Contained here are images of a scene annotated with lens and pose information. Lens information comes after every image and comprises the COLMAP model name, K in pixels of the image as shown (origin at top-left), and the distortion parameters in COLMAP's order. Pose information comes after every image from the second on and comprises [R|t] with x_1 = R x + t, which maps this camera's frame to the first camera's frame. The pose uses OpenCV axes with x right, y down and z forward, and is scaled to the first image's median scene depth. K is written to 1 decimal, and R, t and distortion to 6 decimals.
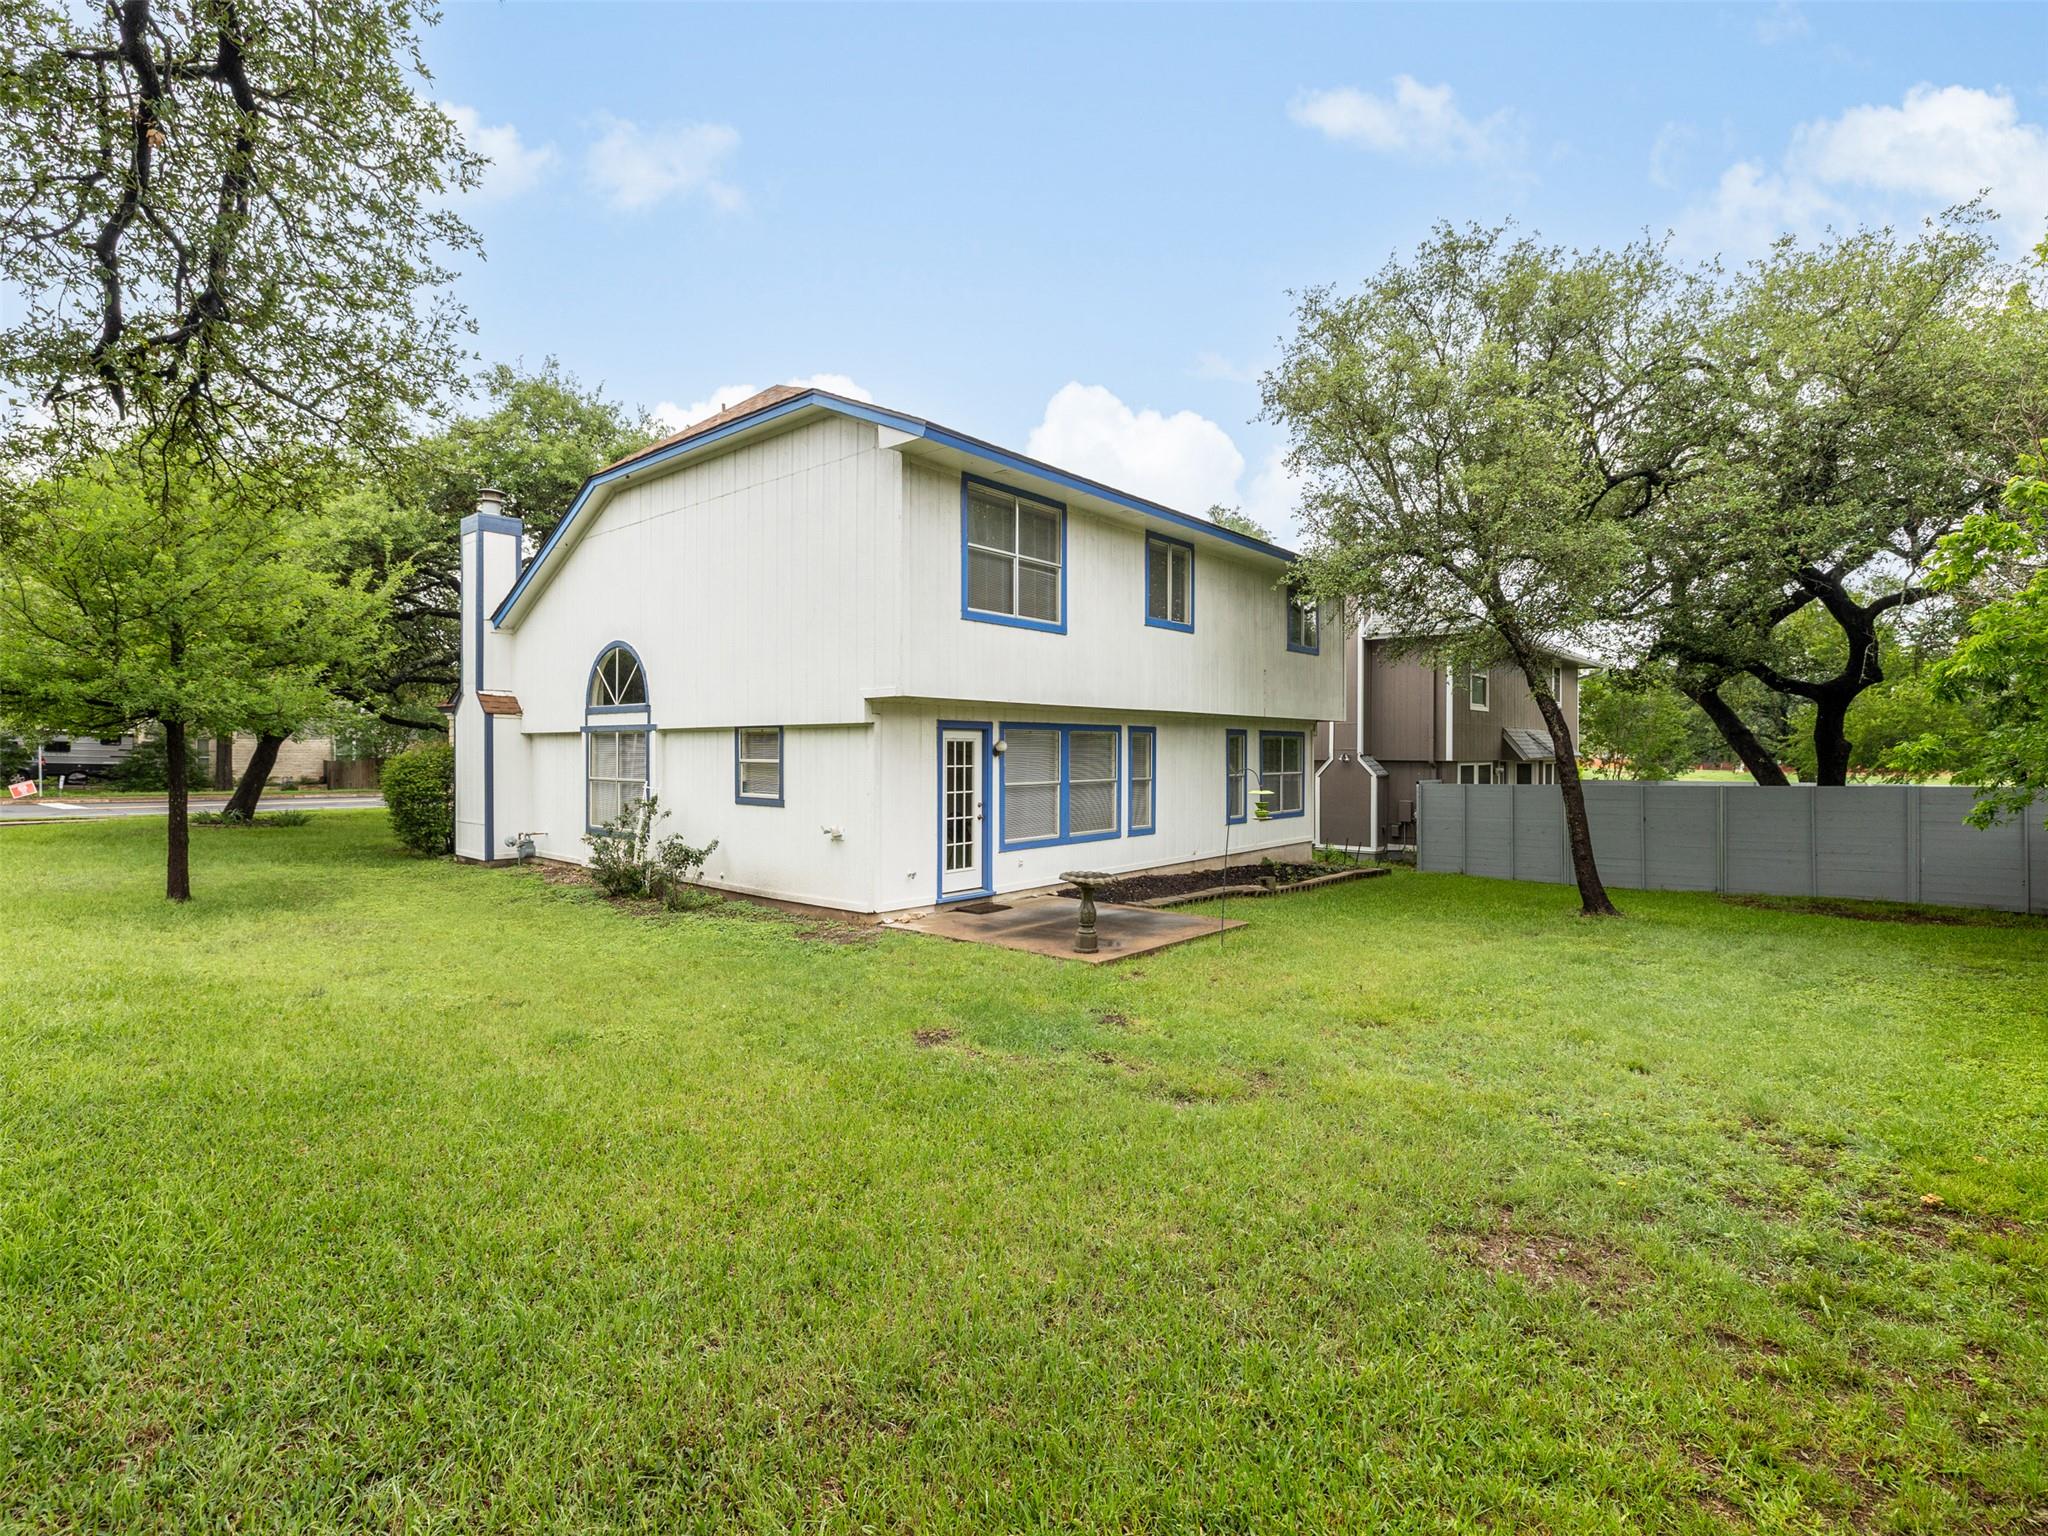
lens RADIAL K [[973.3, 0, 1029.0], [0, 973.3, 765.6], [0, 0, 1]] dist [-0.001949, 0.000228]
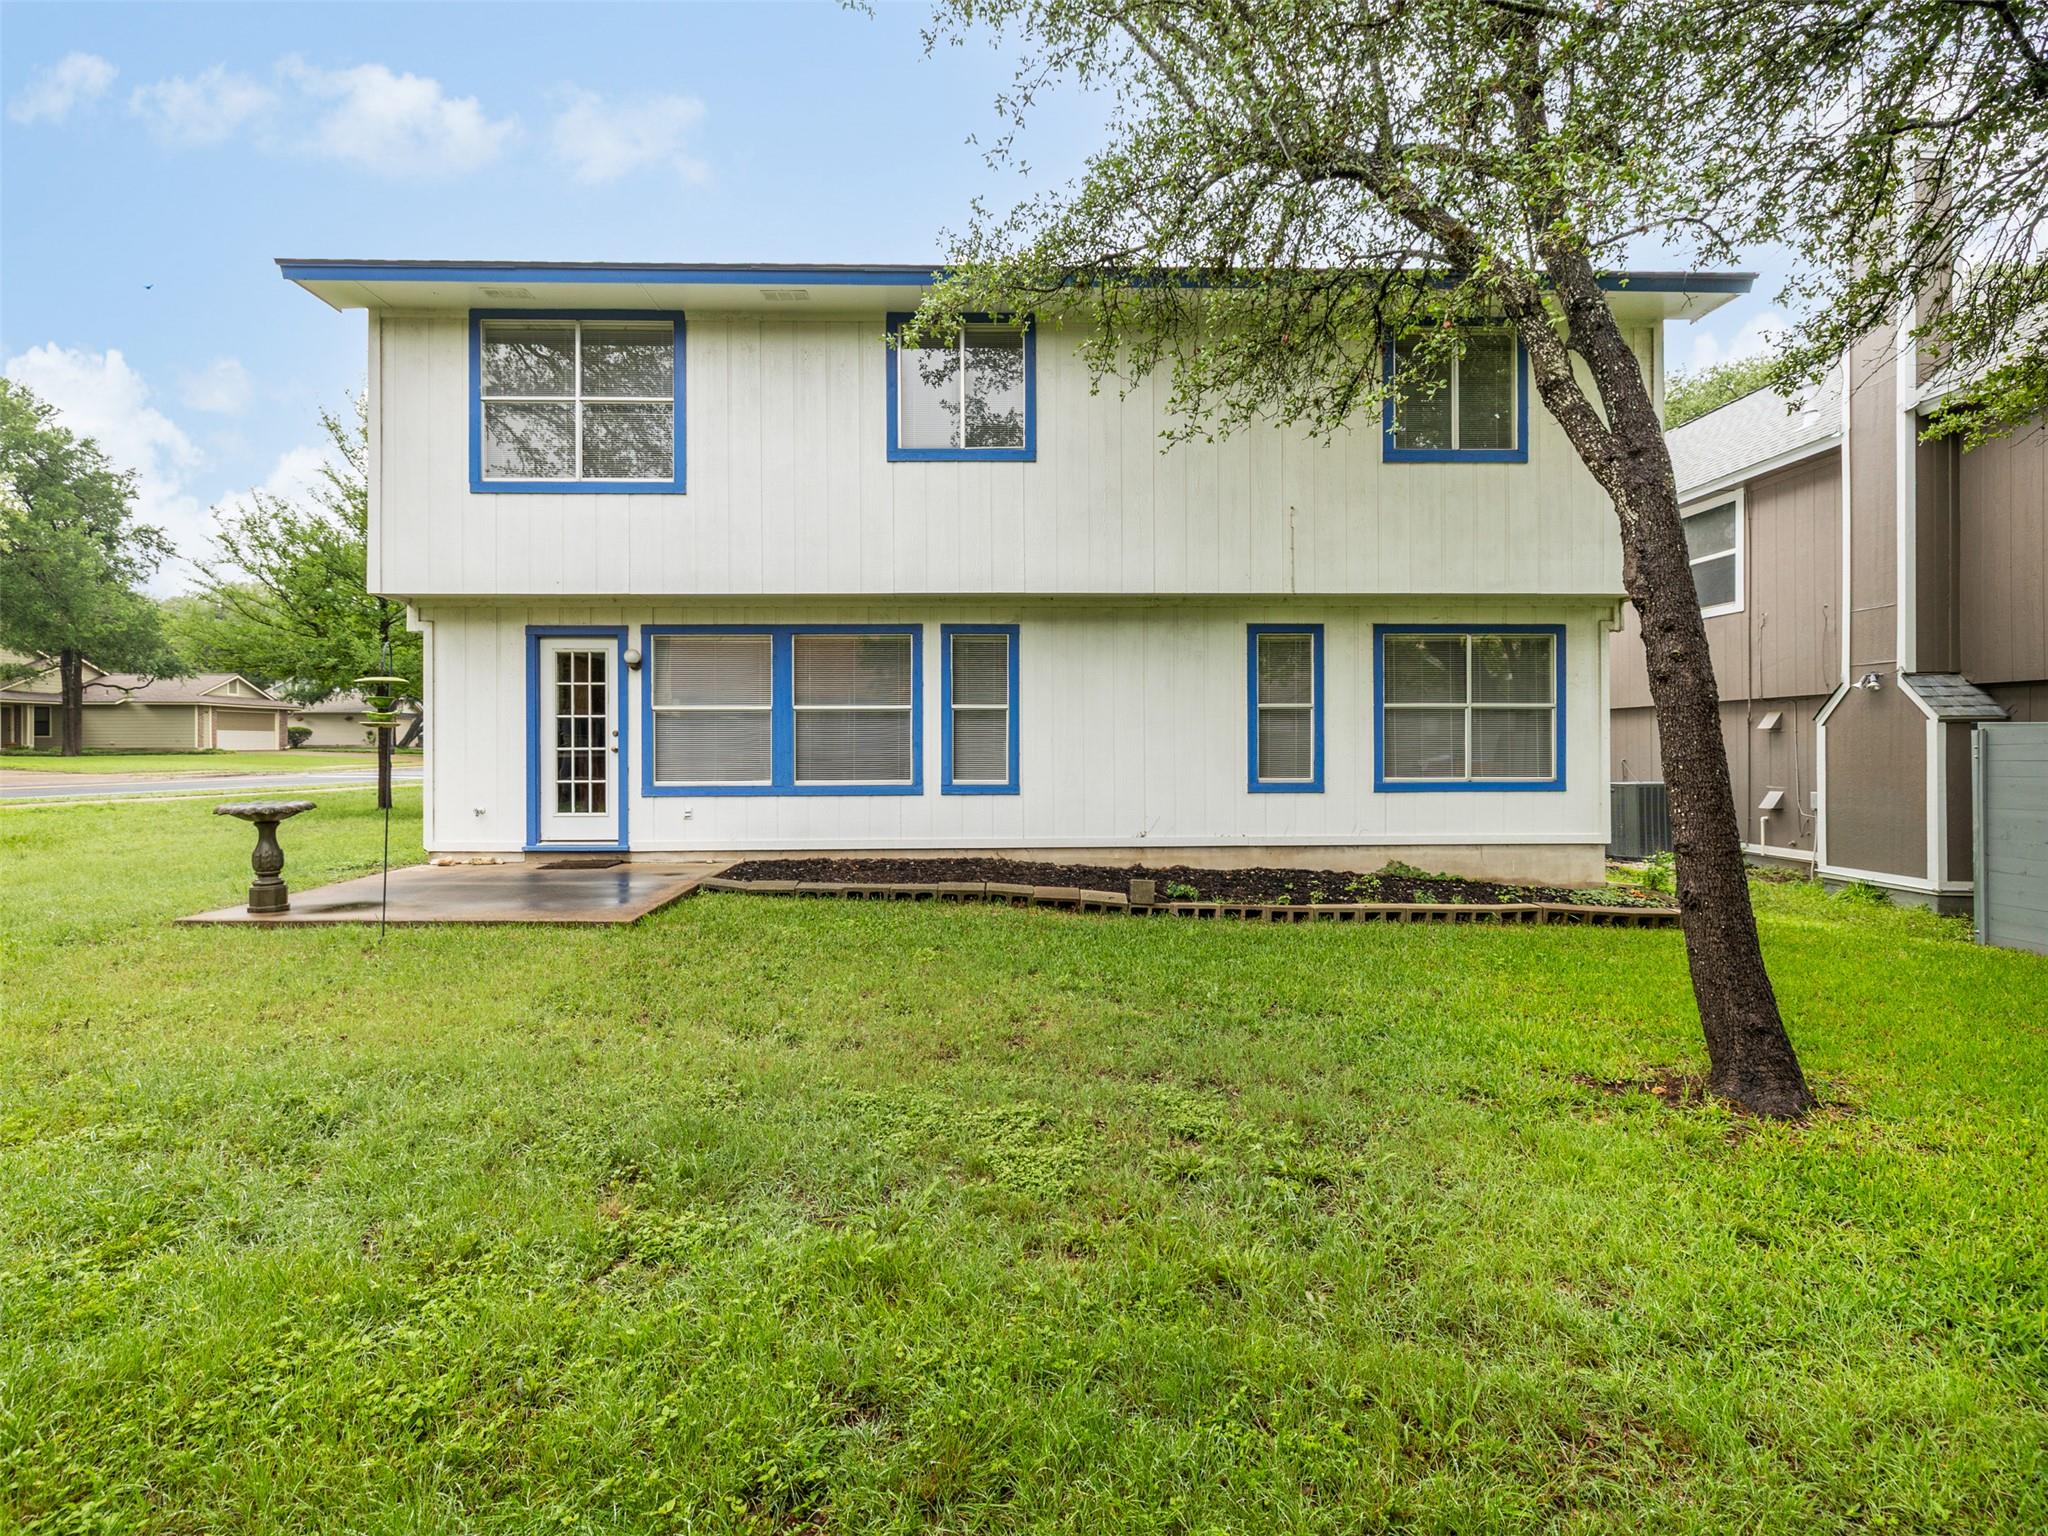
lens RADIAL K [[973.3, 0, 1025.0], [0, 973.3, 751.5], [0, 0, 1]] dist [-0.001949, 0.000228]
pose [[0.665073, 0.008010, -0.746735, 0.734018], [-0.006986, 0.999965, 0.004504, 0.047873], [0.746745, 0.002221, 0.665106, 0.713580]]
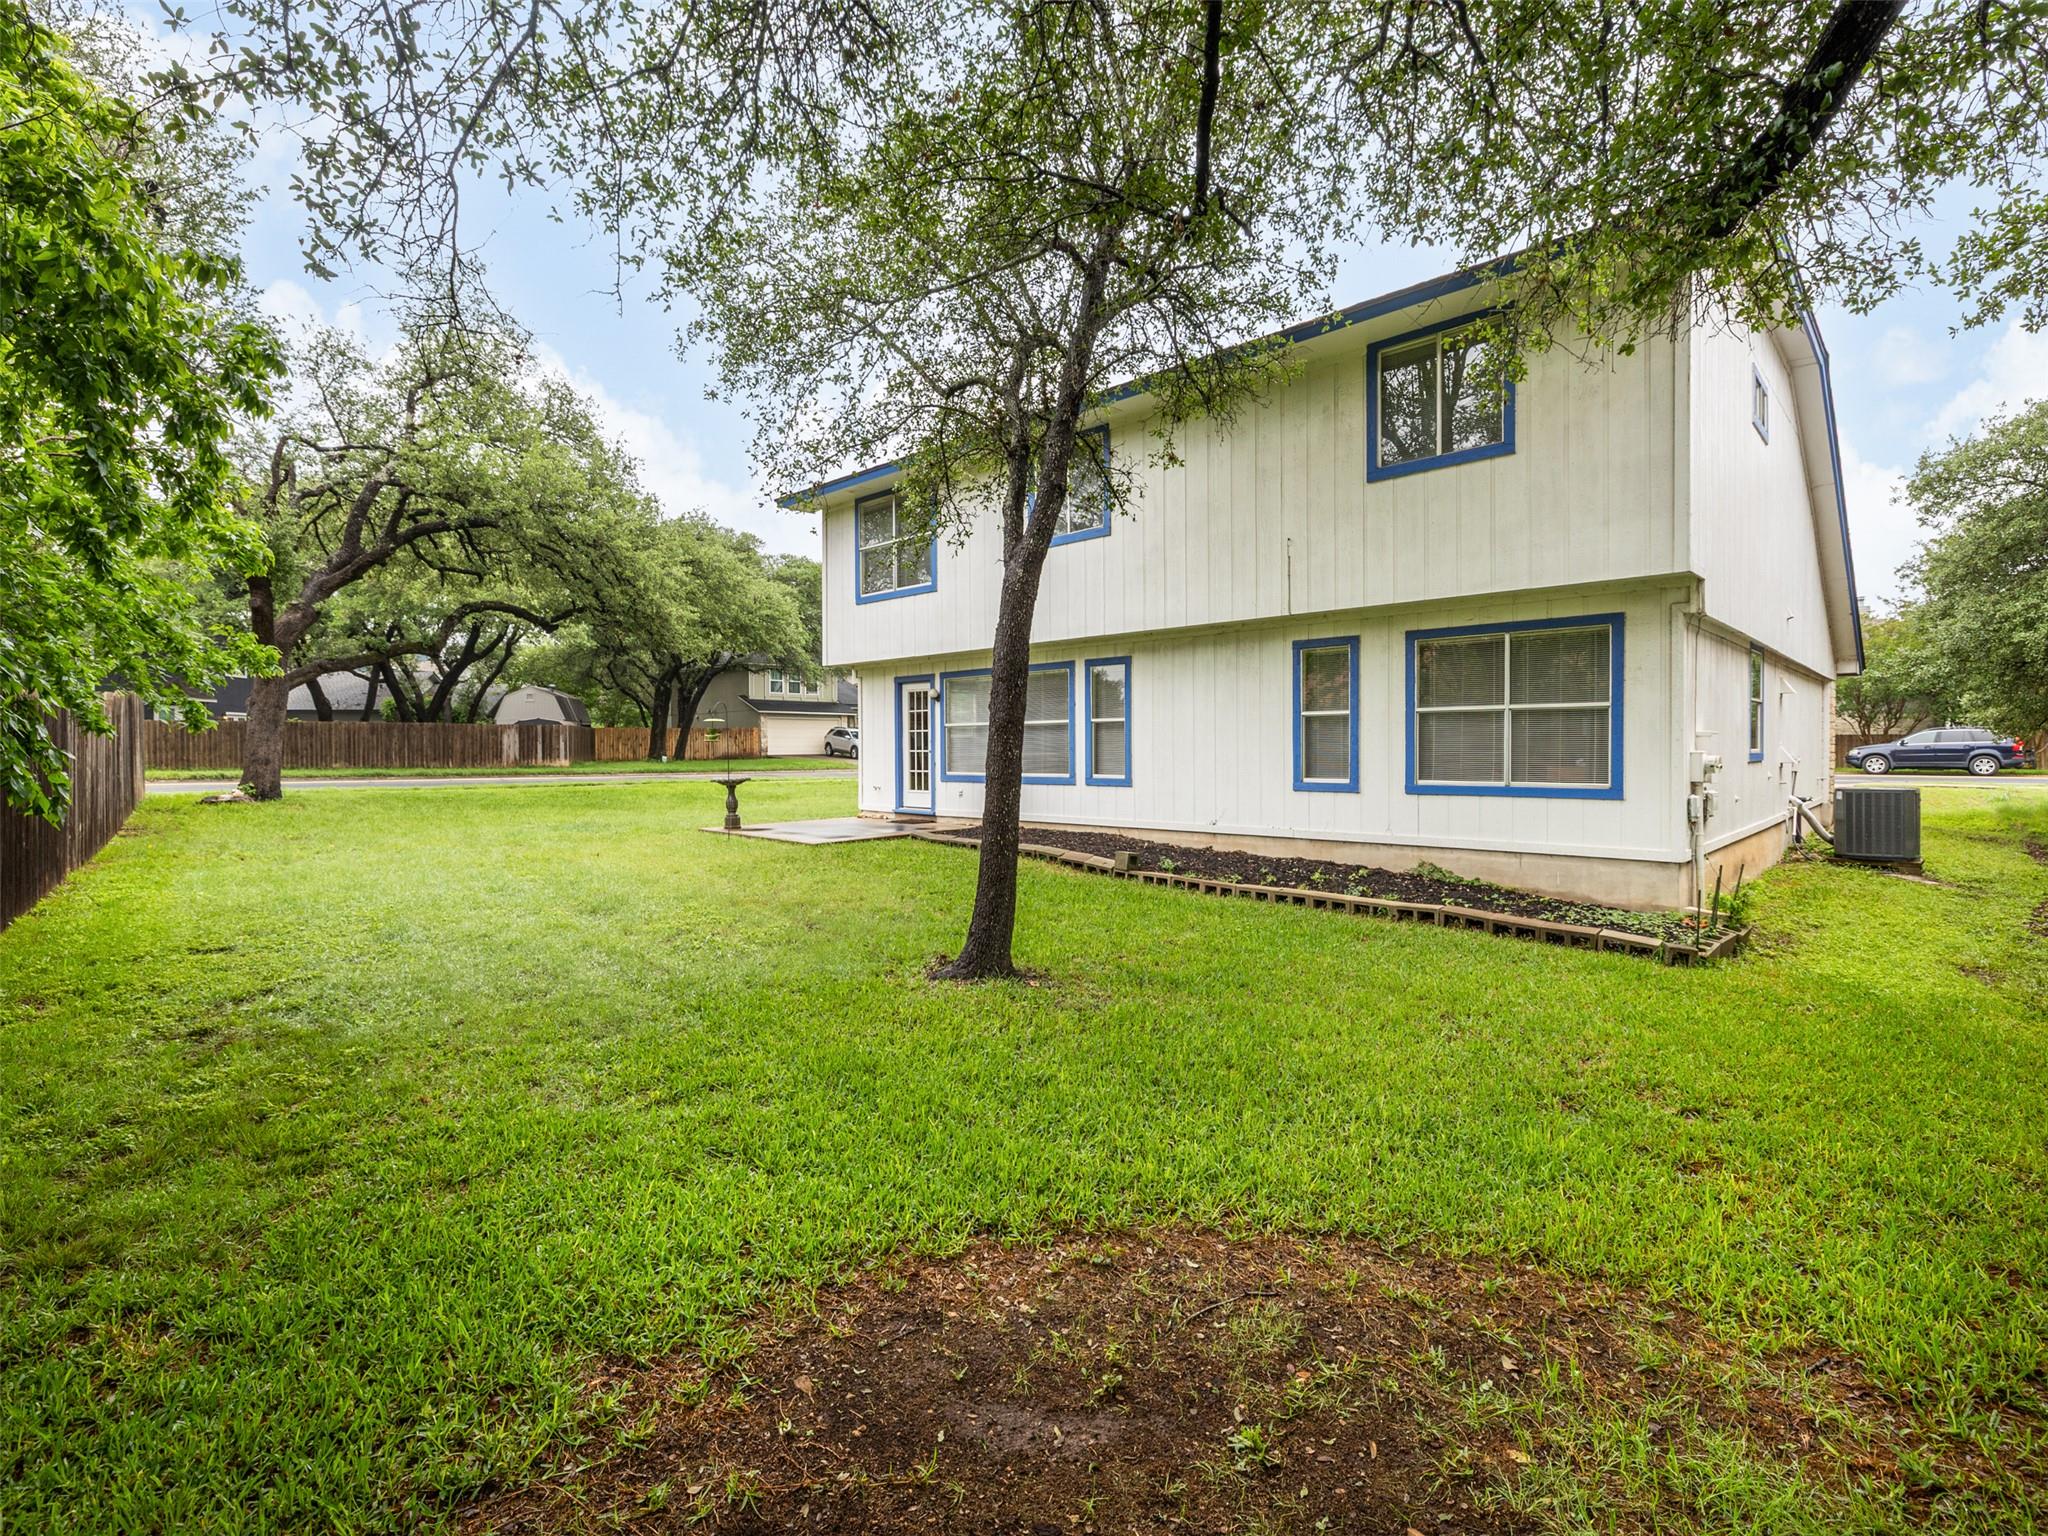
lens RADIAL K [[973.3, 0, 1028.0], [0, 973.3, 758.9], [0, 0, 1]] dist [-0.001949, 0.000228]
pose [[-0.061219, 0.013724, -0.998030, 1.159630], [-0.005817, 0.999884, 0.014106, 0.043312], [0.998107, 0.006669, -0.061132, 1.176077]]
